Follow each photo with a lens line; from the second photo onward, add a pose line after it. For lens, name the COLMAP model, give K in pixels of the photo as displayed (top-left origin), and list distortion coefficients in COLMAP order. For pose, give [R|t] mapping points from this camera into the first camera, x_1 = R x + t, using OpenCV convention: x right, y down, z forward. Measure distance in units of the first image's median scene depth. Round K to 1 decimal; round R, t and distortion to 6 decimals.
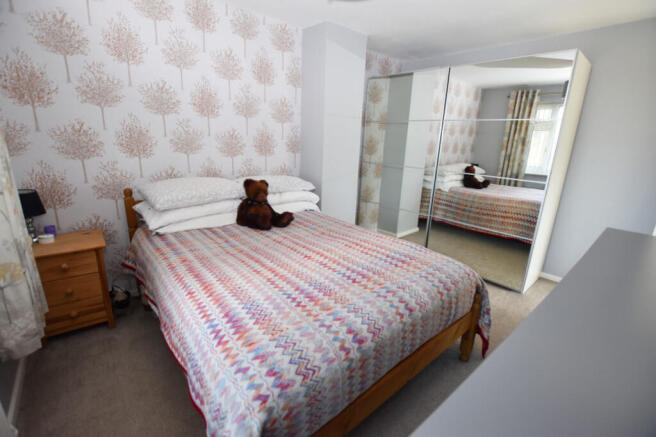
lens RADIAL K [[295.6, 0, 326.5], [0, 295.6, 220.0], [0, 0, 1]] dist [-0.022529, 0.000934]
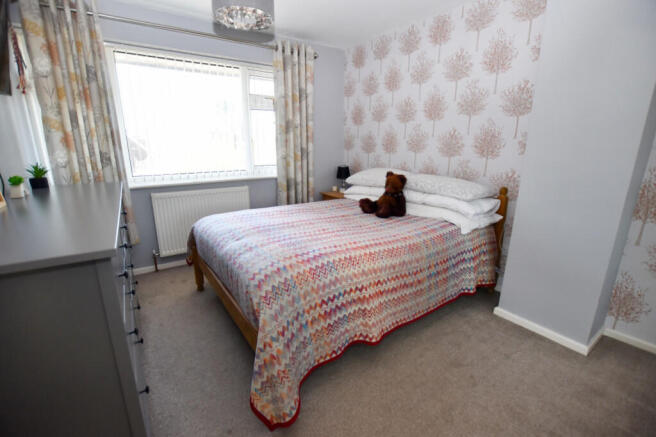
lens RADIAL K [[295.6, 0, 327.4], [0, 295.6, 220.0], [0, 0, 1]] dist [-0.022529, 0.000934]
pose [[-0.098101, 0.225941, -0.969189, 0.860310], [-0.258314, 0.934726, 0.244053, -0.169679], [0.961067, 0.274296, -0.033334, 0.784643]]
